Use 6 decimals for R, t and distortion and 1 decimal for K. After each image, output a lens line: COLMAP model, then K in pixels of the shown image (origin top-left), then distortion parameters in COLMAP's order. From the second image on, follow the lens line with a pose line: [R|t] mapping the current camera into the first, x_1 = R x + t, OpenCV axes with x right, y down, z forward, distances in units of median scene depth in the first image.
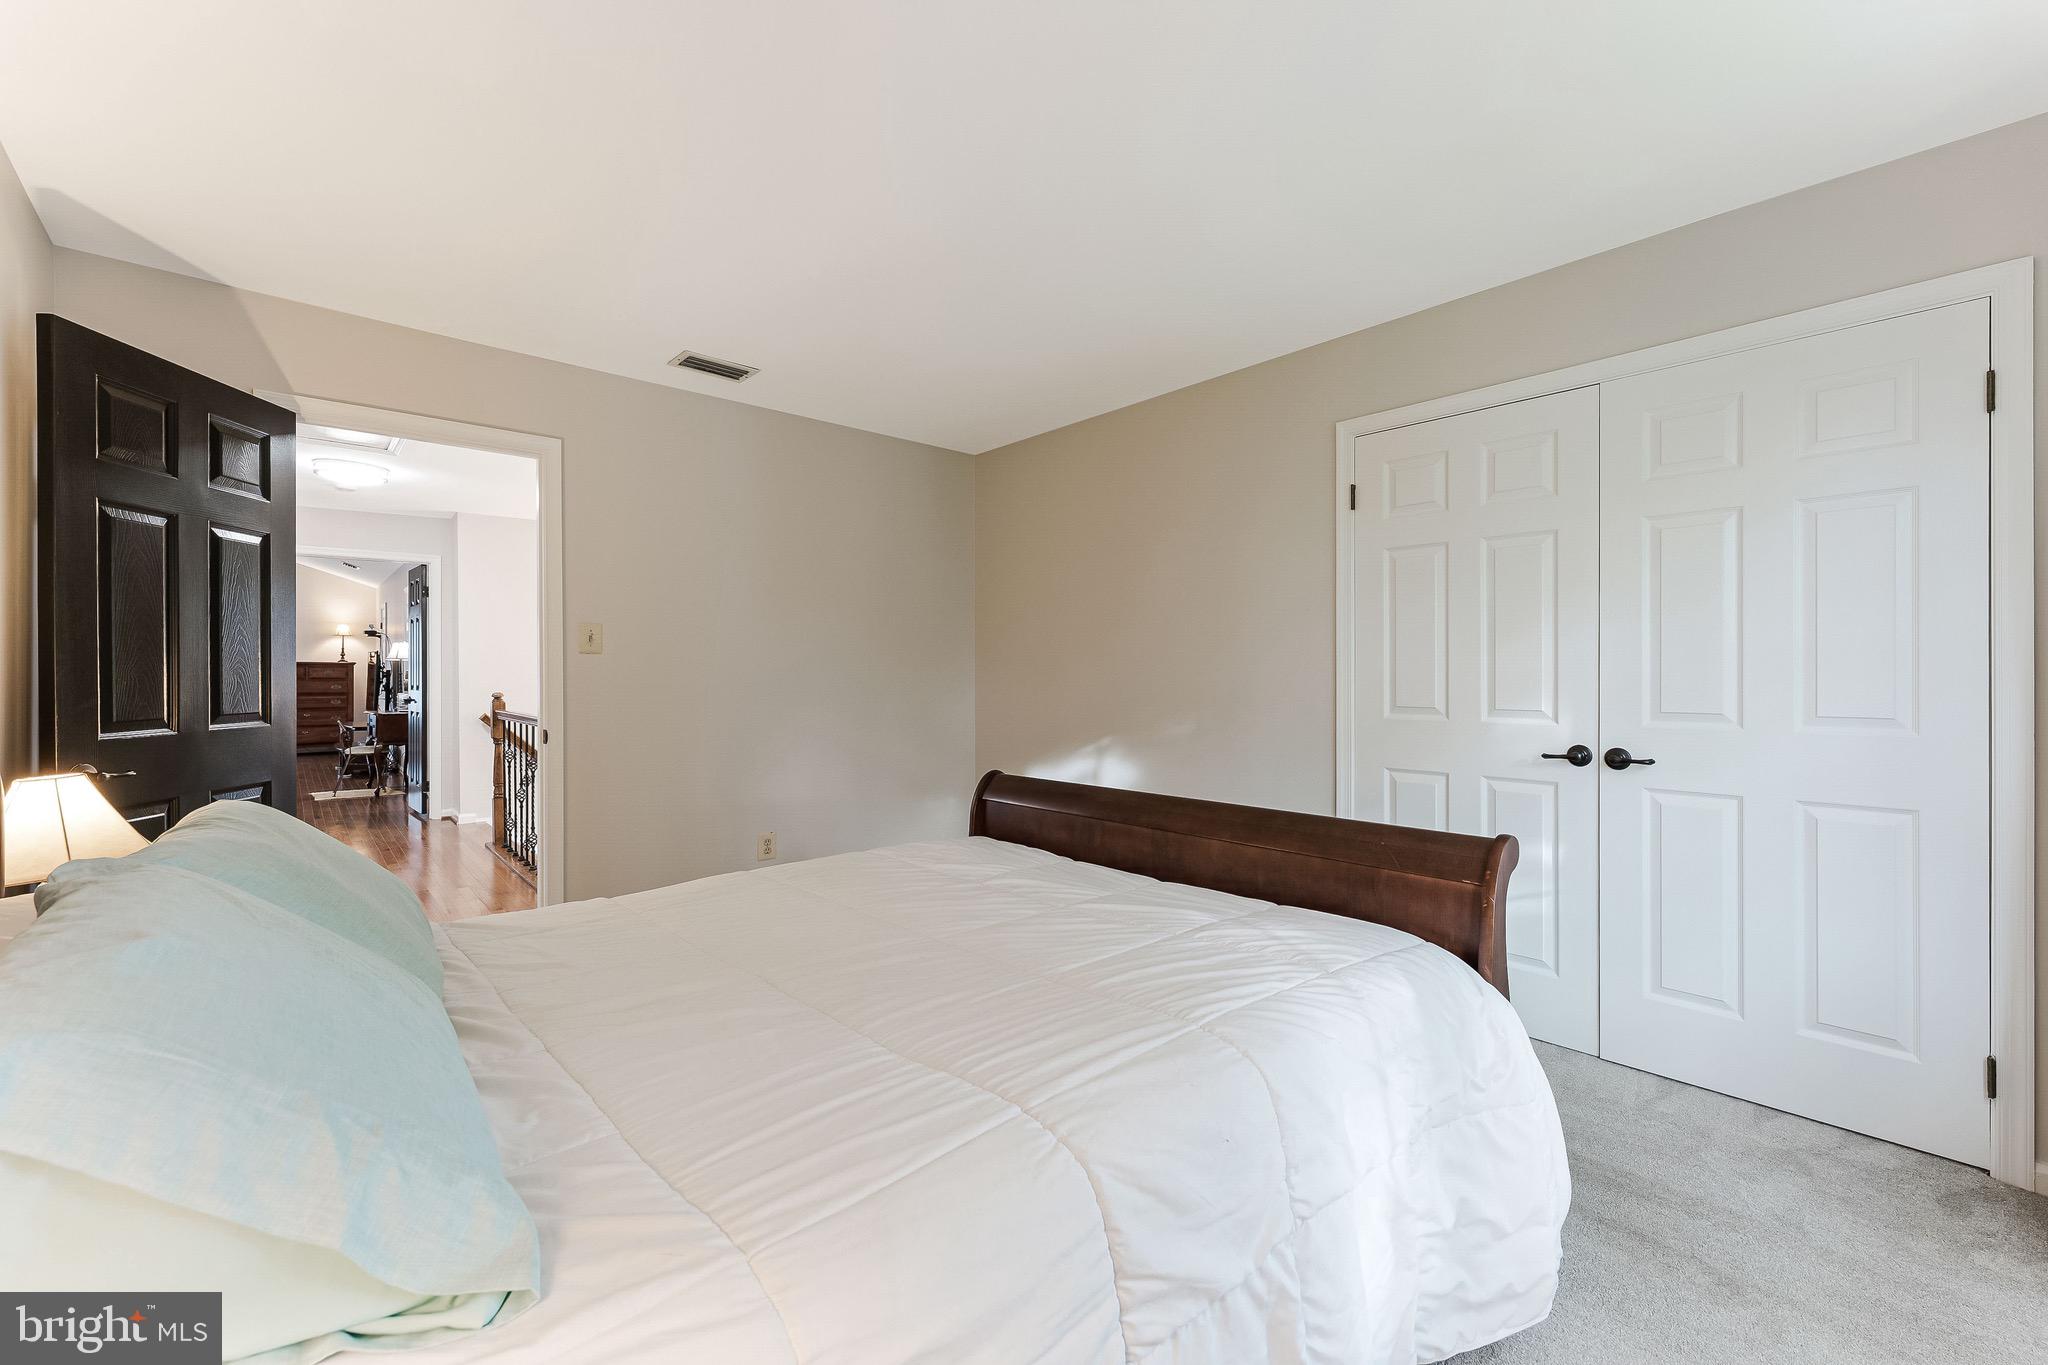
lens RADIAL K [[837.2, 0, 1014.3], [0, 837.2, 675.6], [0, 0, 1]] dist [0.003090, -0.000271]
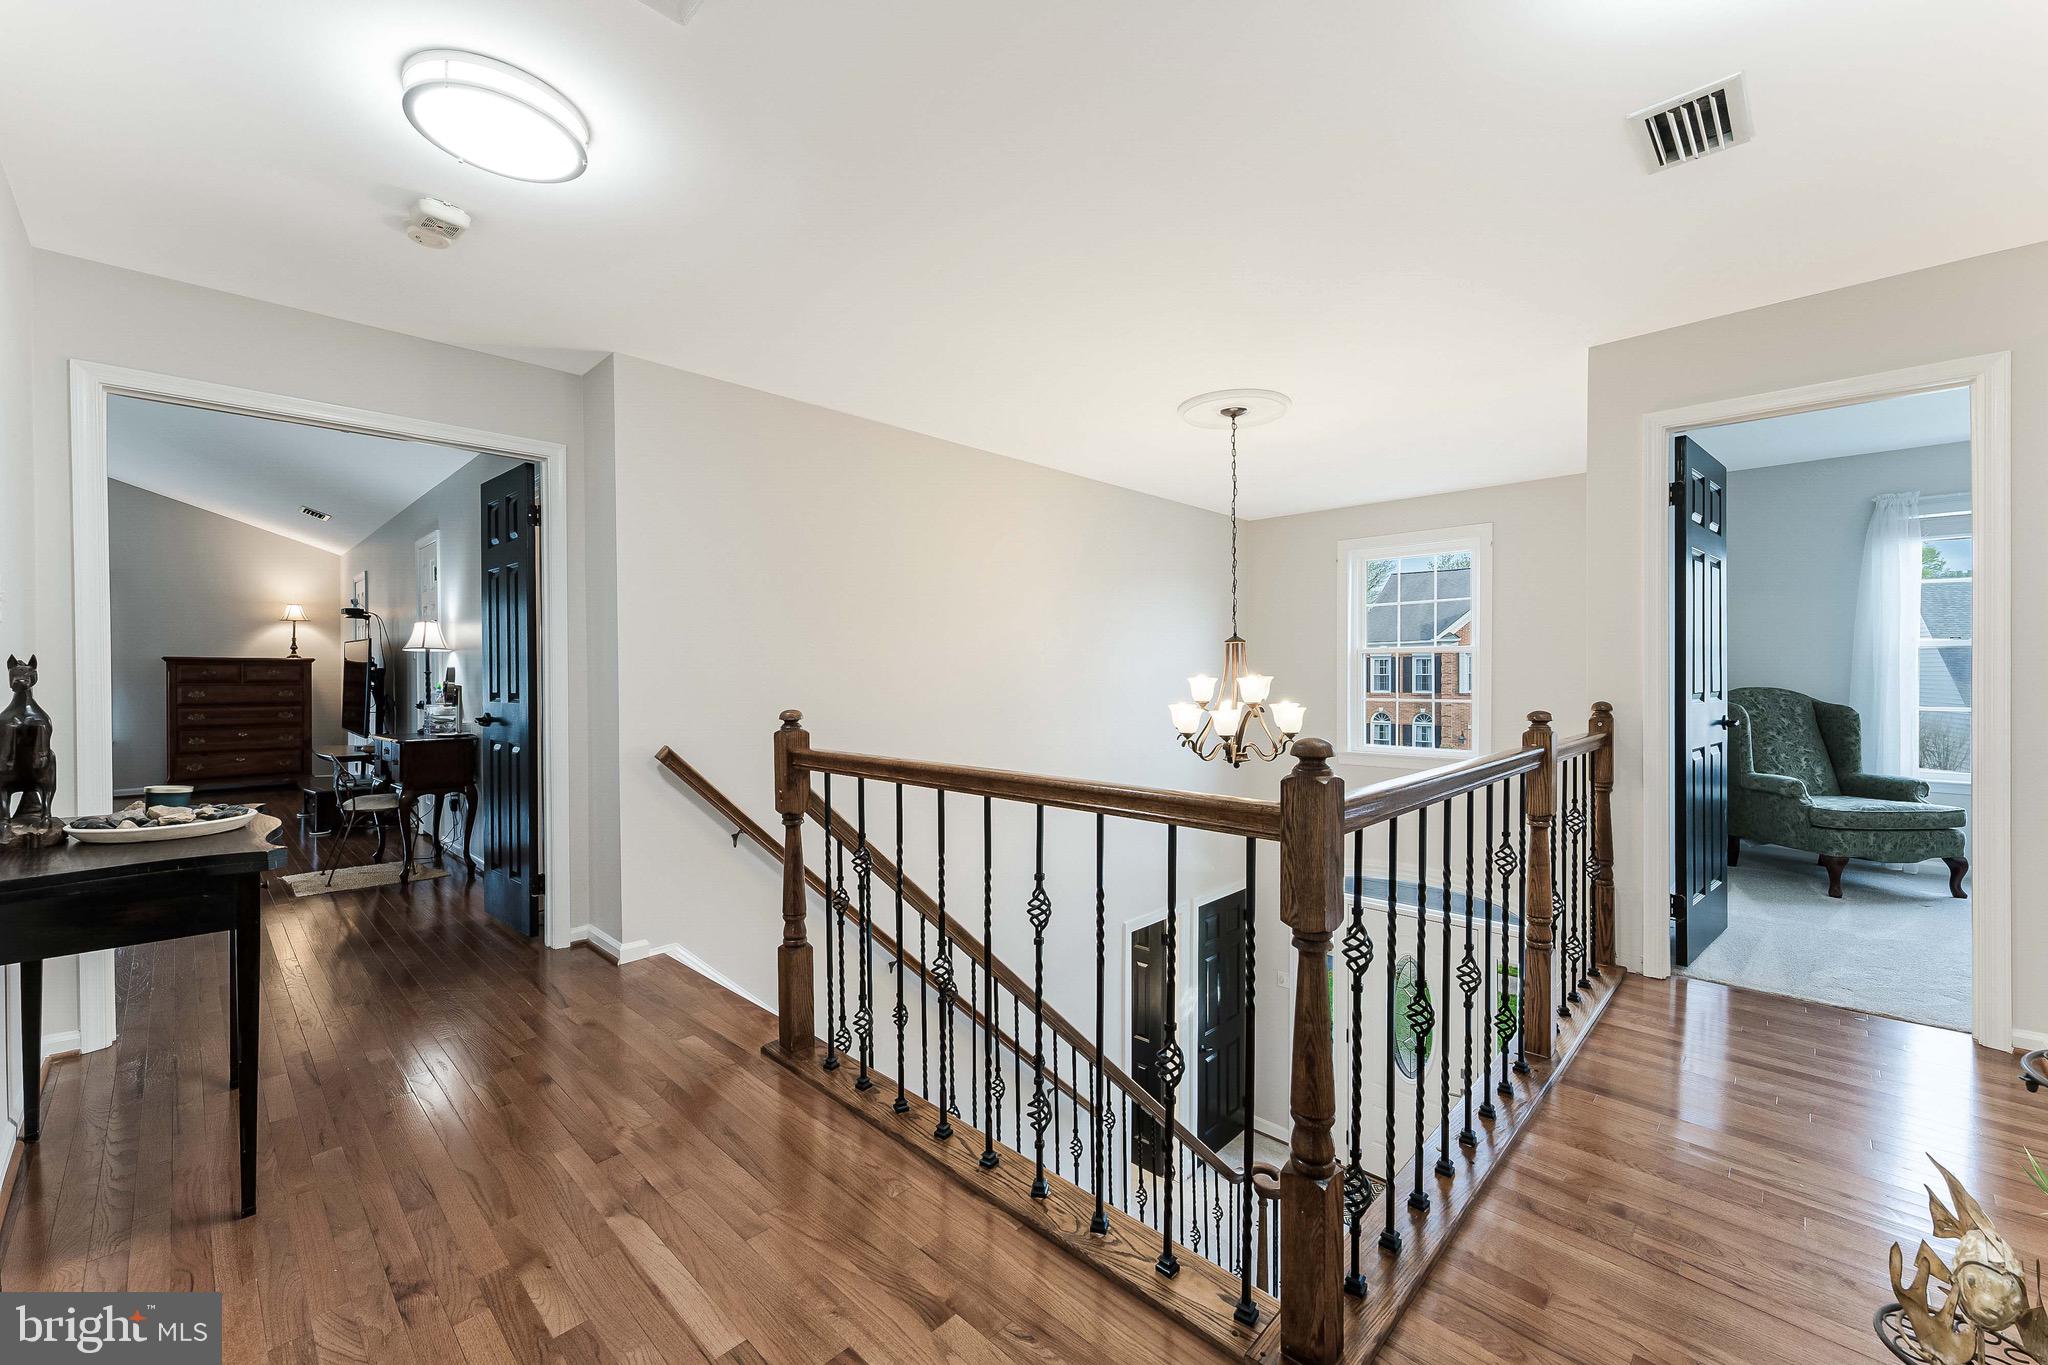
lens RADIAL K [[837.2, 0, 1037.7], [0, 837.2, 676.3], [0, 0, 1]] dist [0.003090, -0.000271]
pose [[0.996598, -0.009347, 0.081885, -0.241970], [0.008878, 0.999942, 0.006081, 0.000521], [-0.081937, -0.005333, 0.996623, 0.251522]]
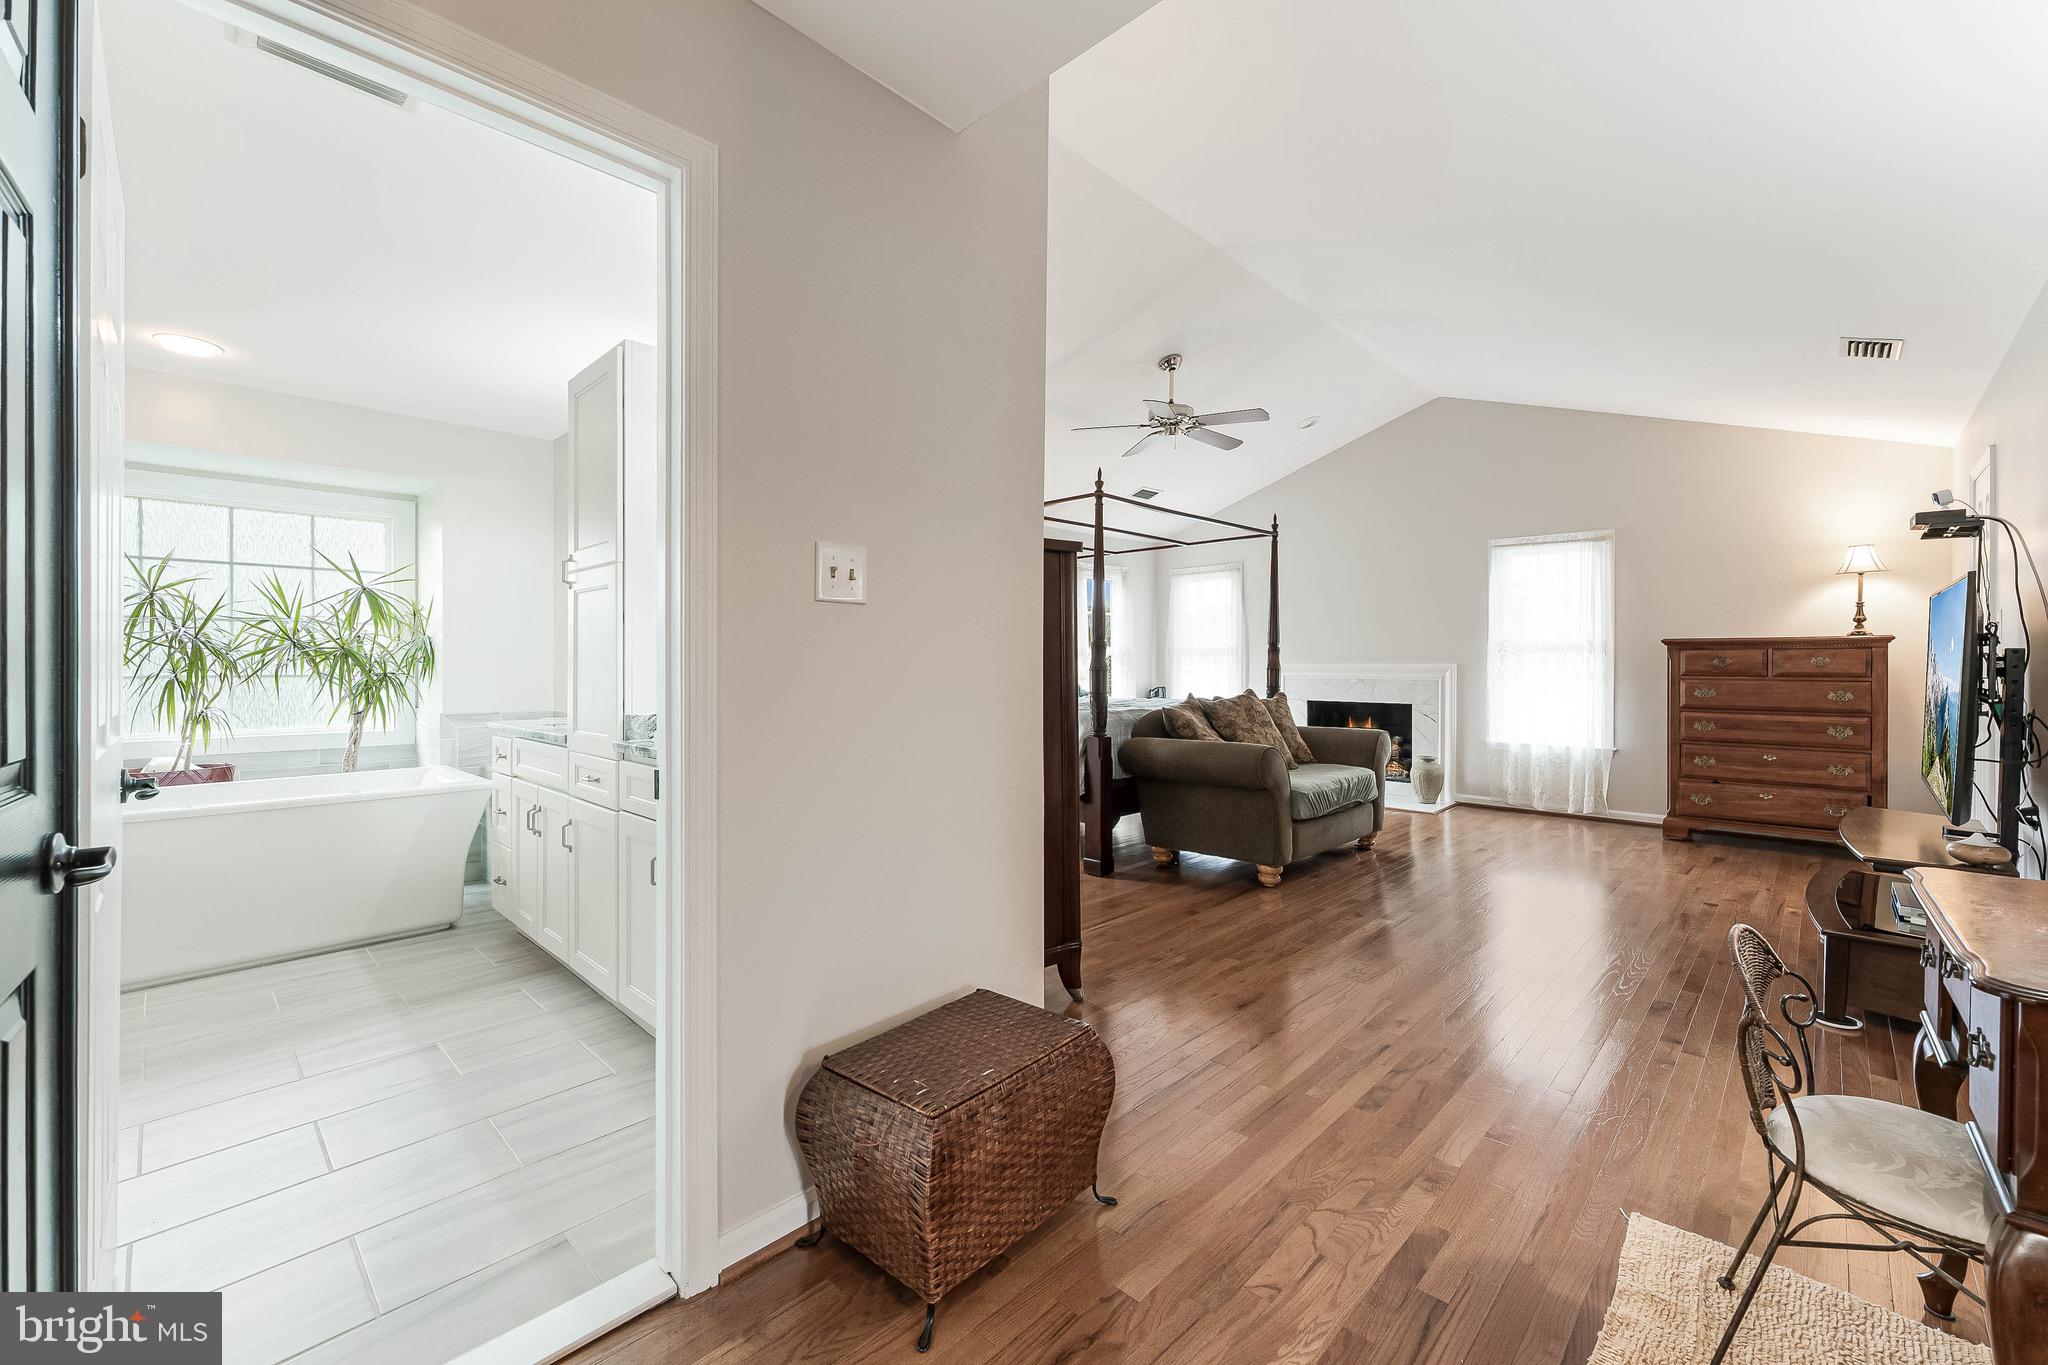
lens RADIAL K [[837.2, 0, 1028.5], [0, 837.2, 668.2], [0, 0, 1]] dist [0.003090, -0.000271]
pose [[0.091452, -0.000294, -0.995809, -0.435472], [0.000488, 1.000000, -0.000251, -0.000187], [0.995809, -0.000463, 0.091453, 0.566954]]
